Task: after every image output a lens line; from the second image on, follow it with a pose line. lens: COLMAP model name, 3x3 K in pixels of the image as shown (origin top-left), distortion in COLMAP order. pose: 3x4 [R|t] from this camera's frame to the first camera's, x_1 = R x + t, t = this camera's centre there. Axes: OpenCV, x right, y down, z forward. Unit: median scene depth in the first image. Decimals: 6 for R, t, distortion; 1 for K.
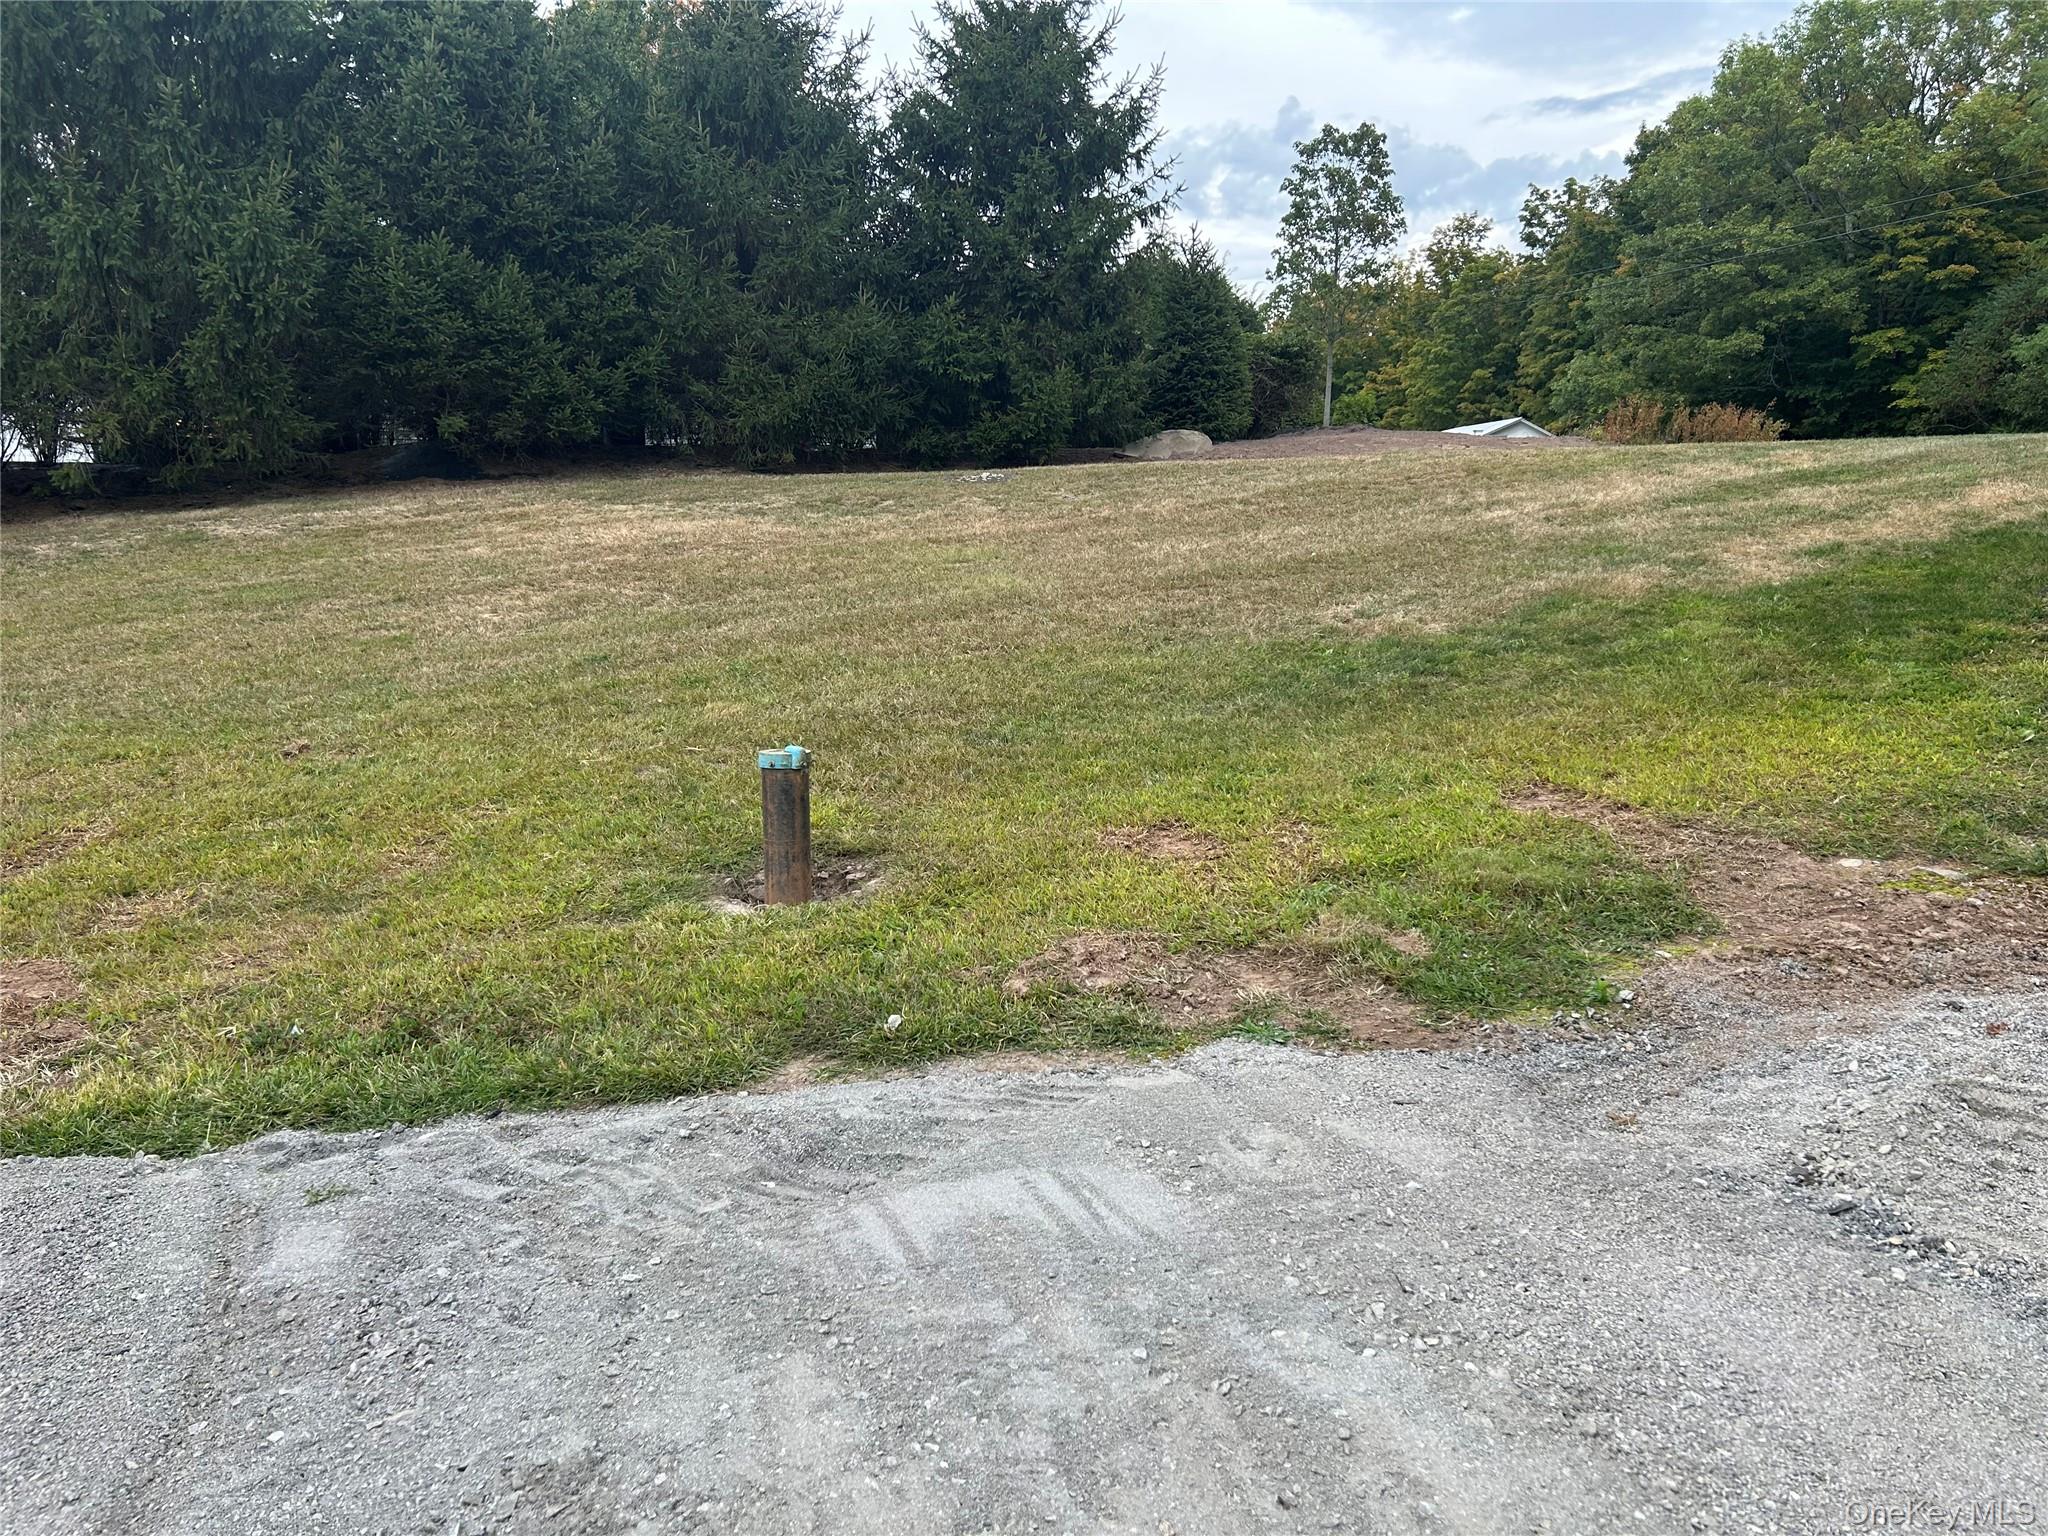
lens RADIAL K [[1547.8, 0, 1039.5], [0, 1547.8, 767.1], [0, 0, 1]] dist [0.065338, -0.076367]
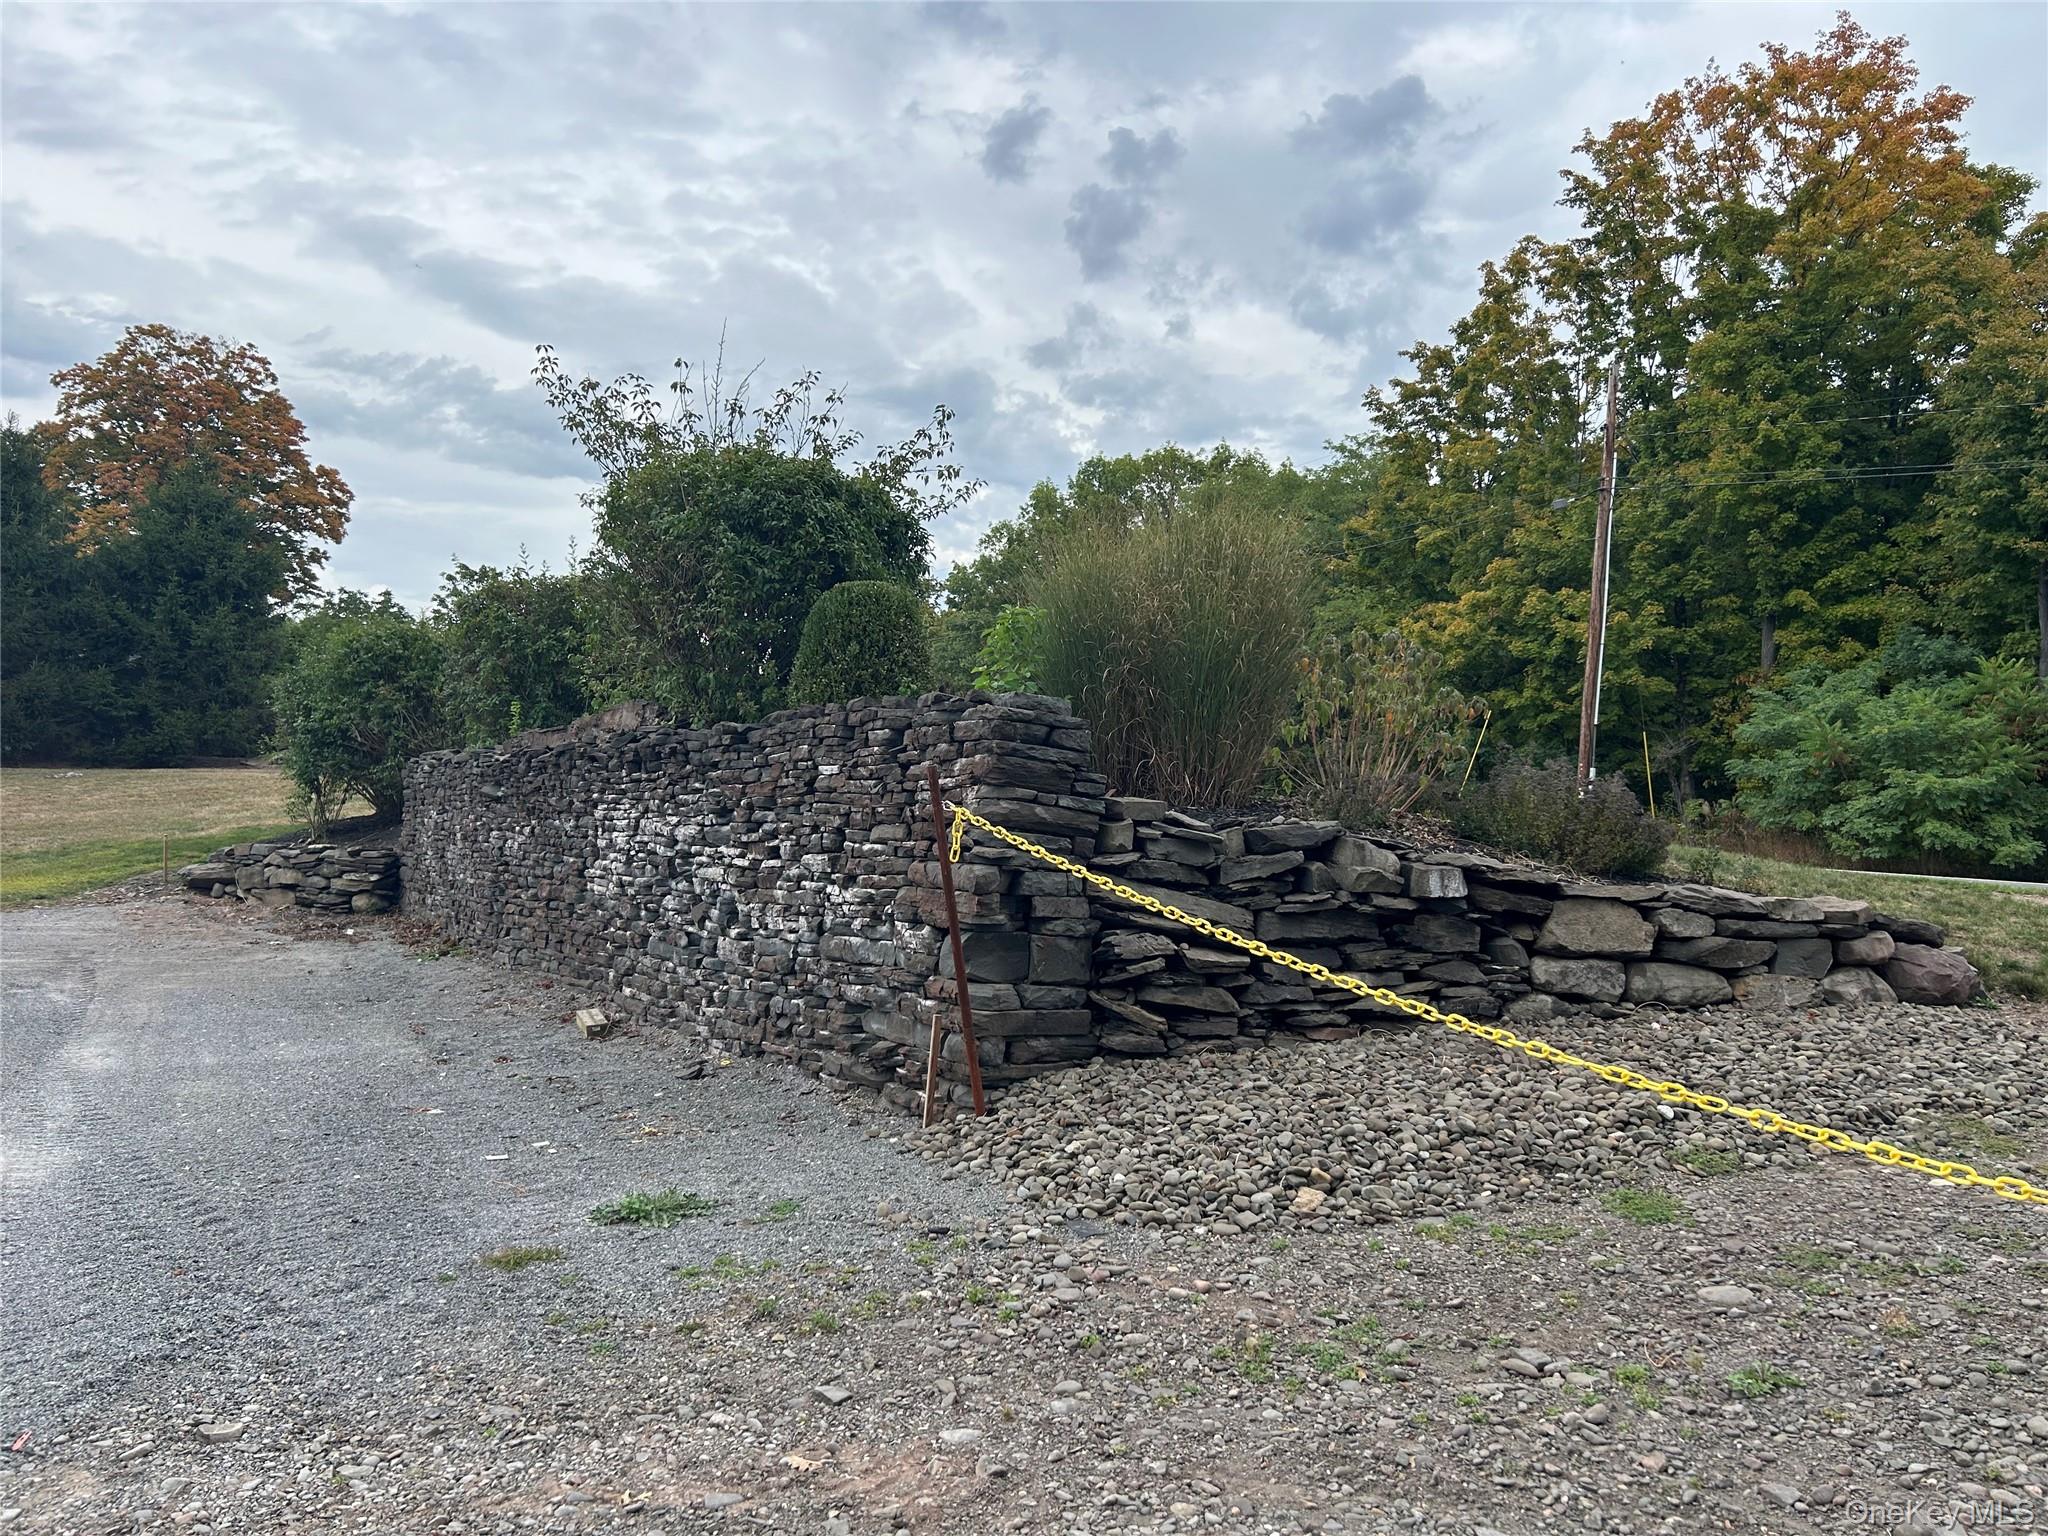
lens RADIAL K [[1547.8, 0, 1111.9], [0, 1547.8, 782.4], [0, 0, 1]] dist [0.065338, -0.076367]
pose [[0.976918, 0.044080, 0.209019, 0.621344], [-0.006700, 0.984319, -0.176269, 0.098886], [-0.213511, 0.170800, 0.961894, -0.766174]]
